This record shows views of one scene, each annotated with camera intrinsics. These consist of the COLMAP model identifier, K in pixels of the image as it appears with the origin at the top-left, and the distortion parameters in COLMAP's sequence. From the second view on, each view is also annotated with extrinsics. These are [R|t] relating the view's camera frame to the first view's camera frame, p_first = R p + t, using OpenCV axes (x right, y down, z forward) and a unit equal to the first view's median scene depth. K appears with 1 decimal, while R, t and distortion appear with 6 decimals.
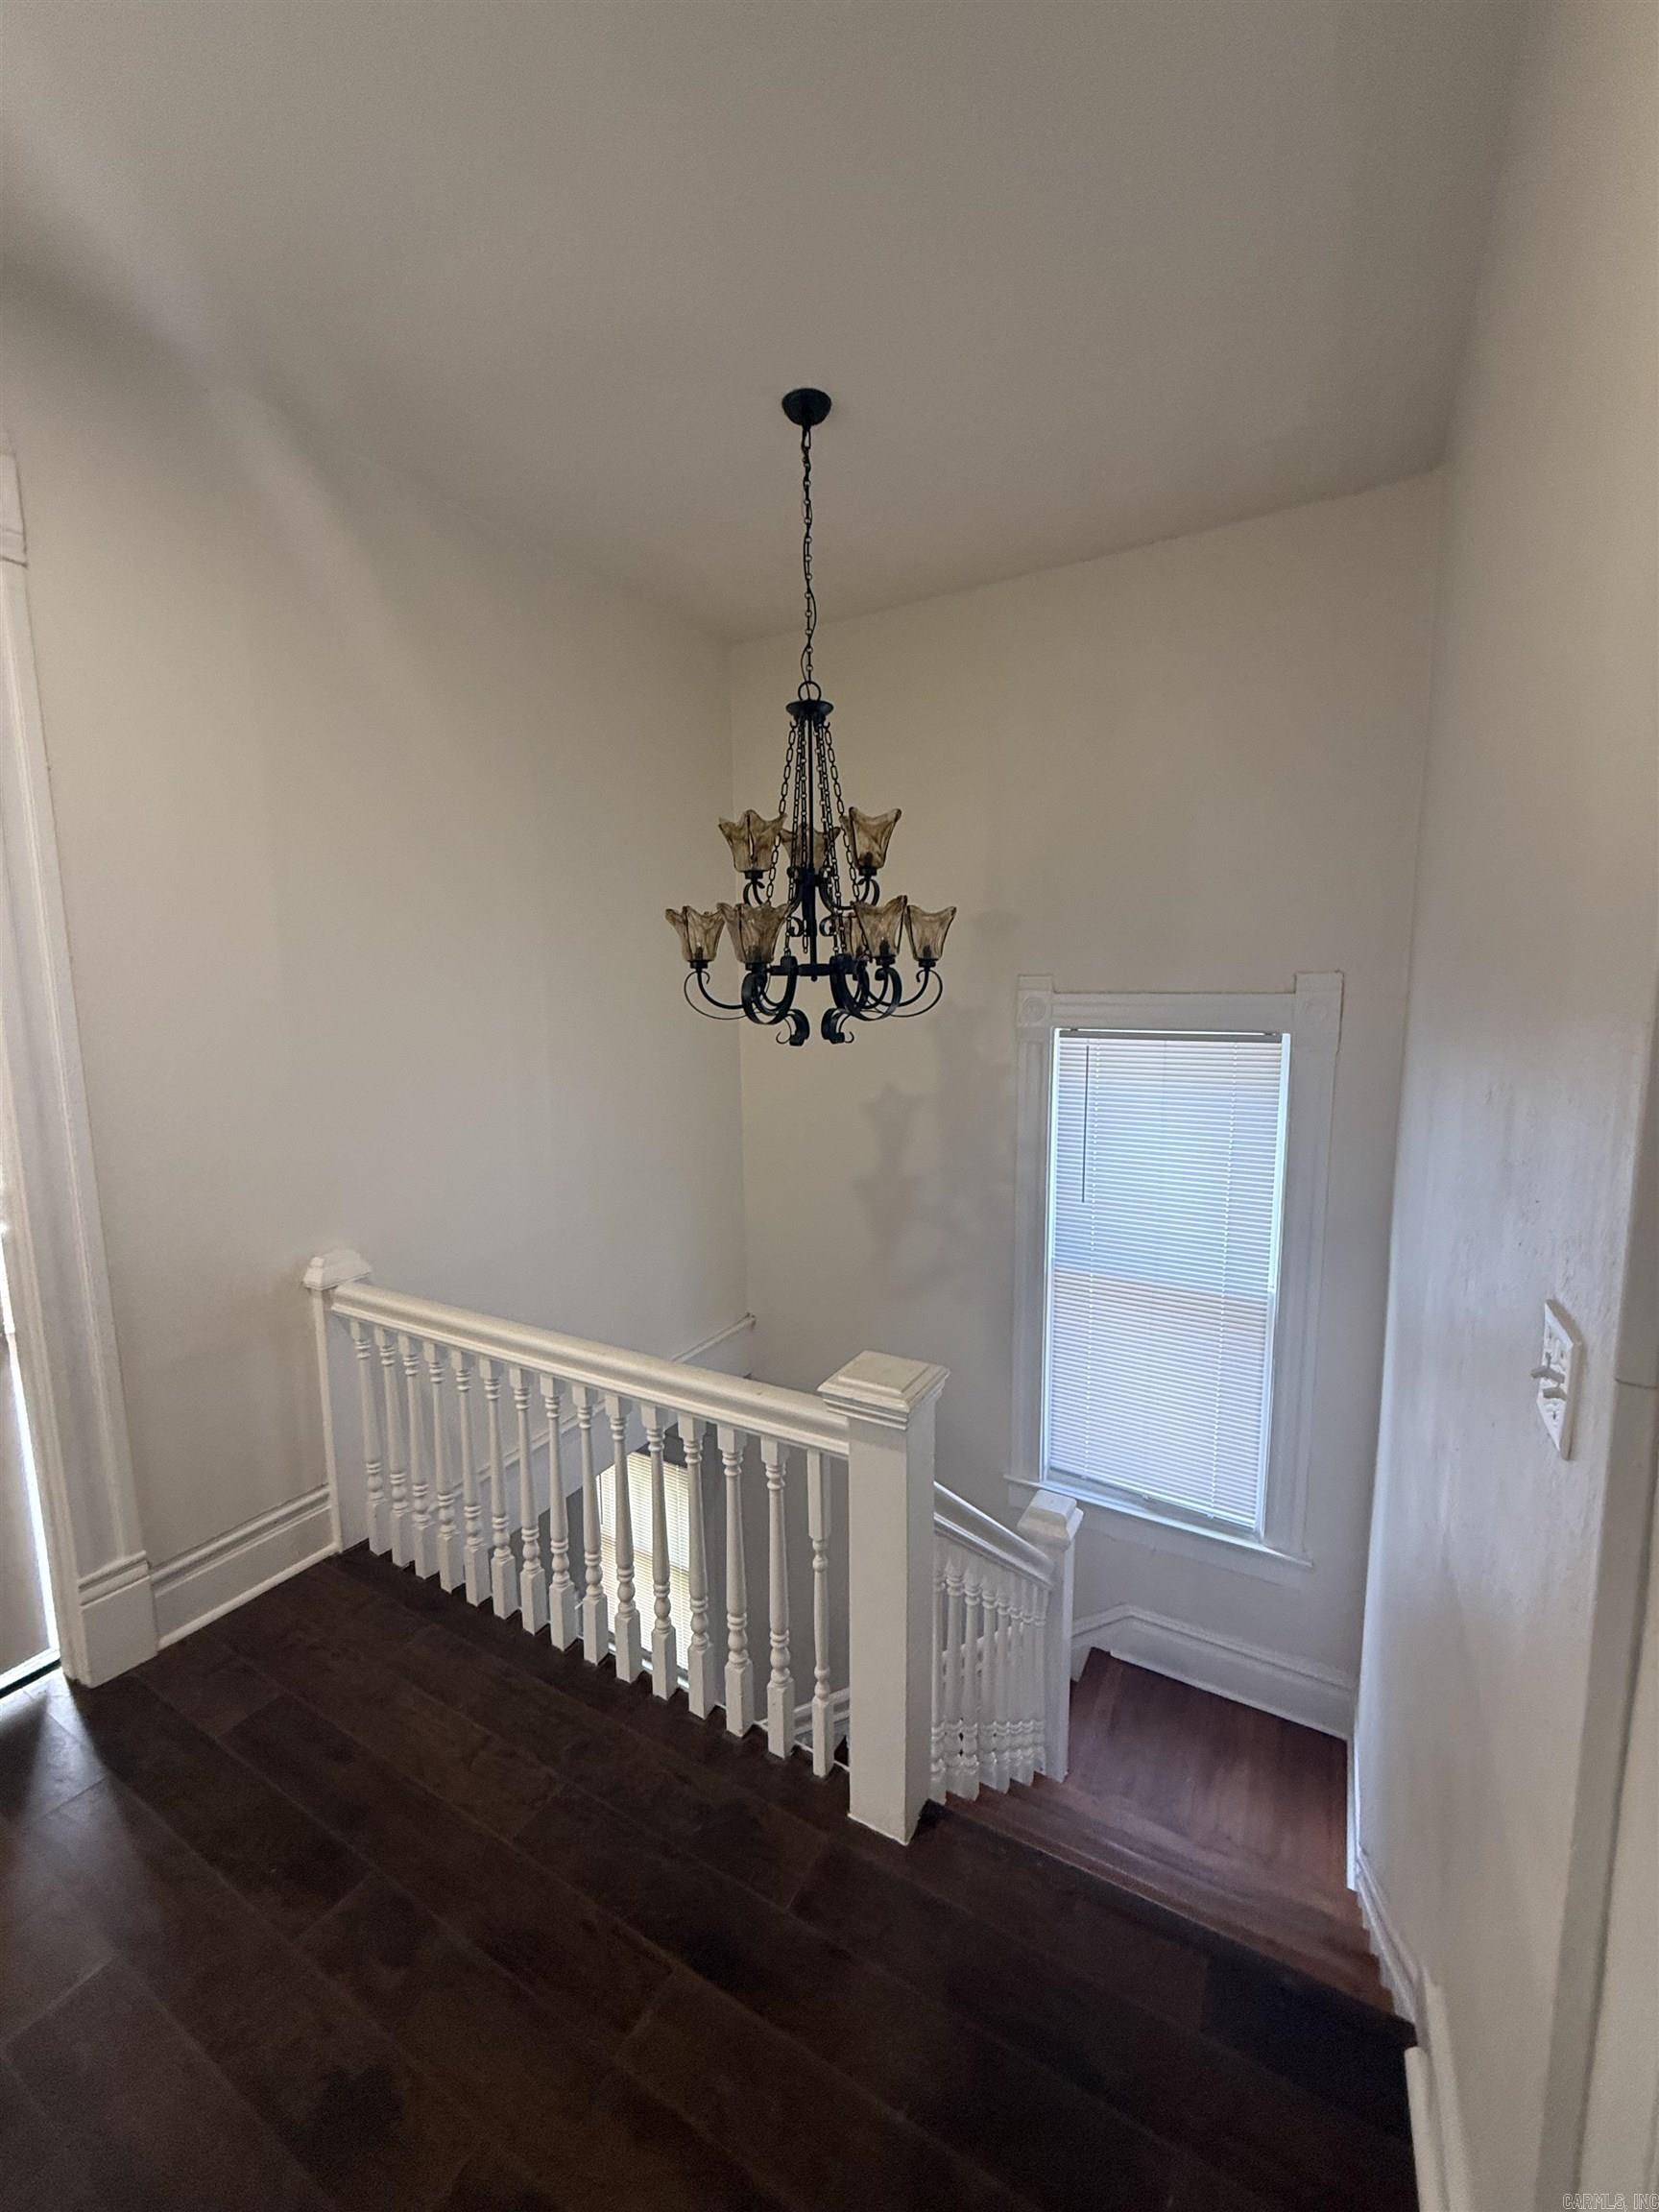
lens RADIAL K [[886.6, 0, 829.8], [0, 886.6, 1104.8], [0, 0, 1]] dist [0.002265, 0.000515]
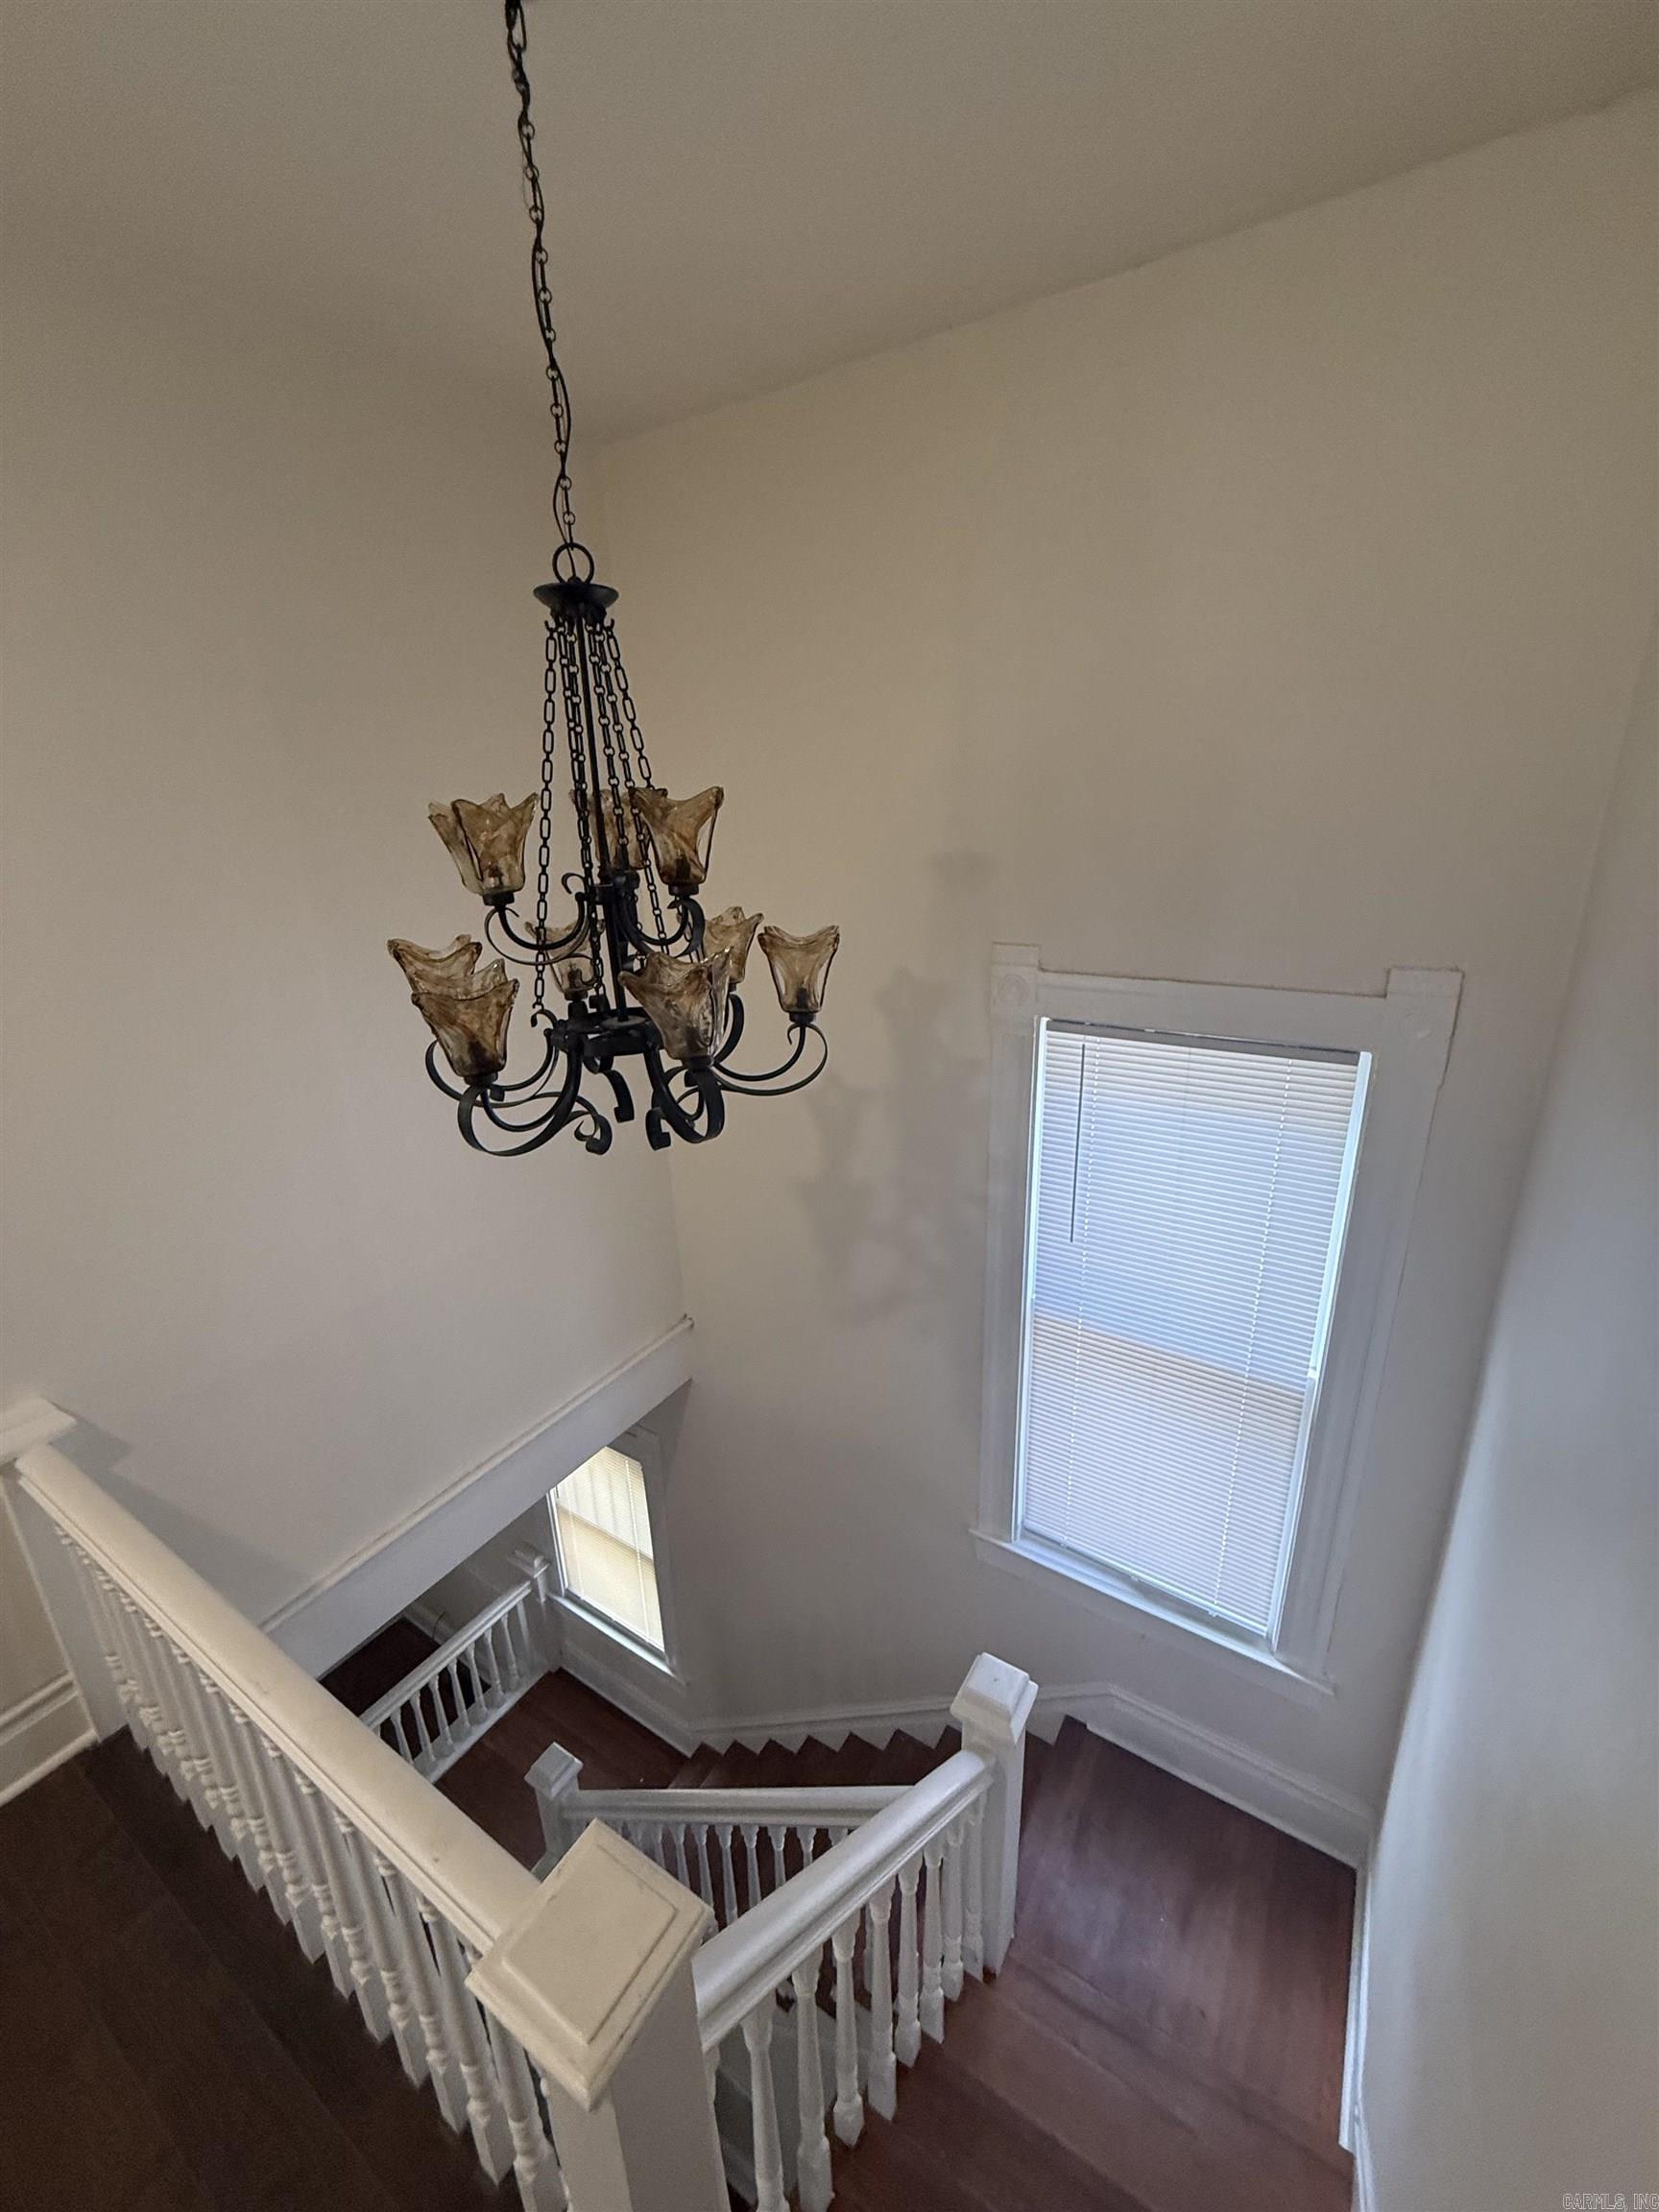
lens RADIAL K [[886.6, 0, 831.5], [0, 886.6, 1102.6], [0, 0, 1]] dist [0.002265, 0.000515]
pose [[0.998683, -0.004346, -0.051113, 0.135106], [0.013888, 0.982102, 0.187837, -0.179355], [0.049382, -0.188300, 0.980869, 0.296723]]
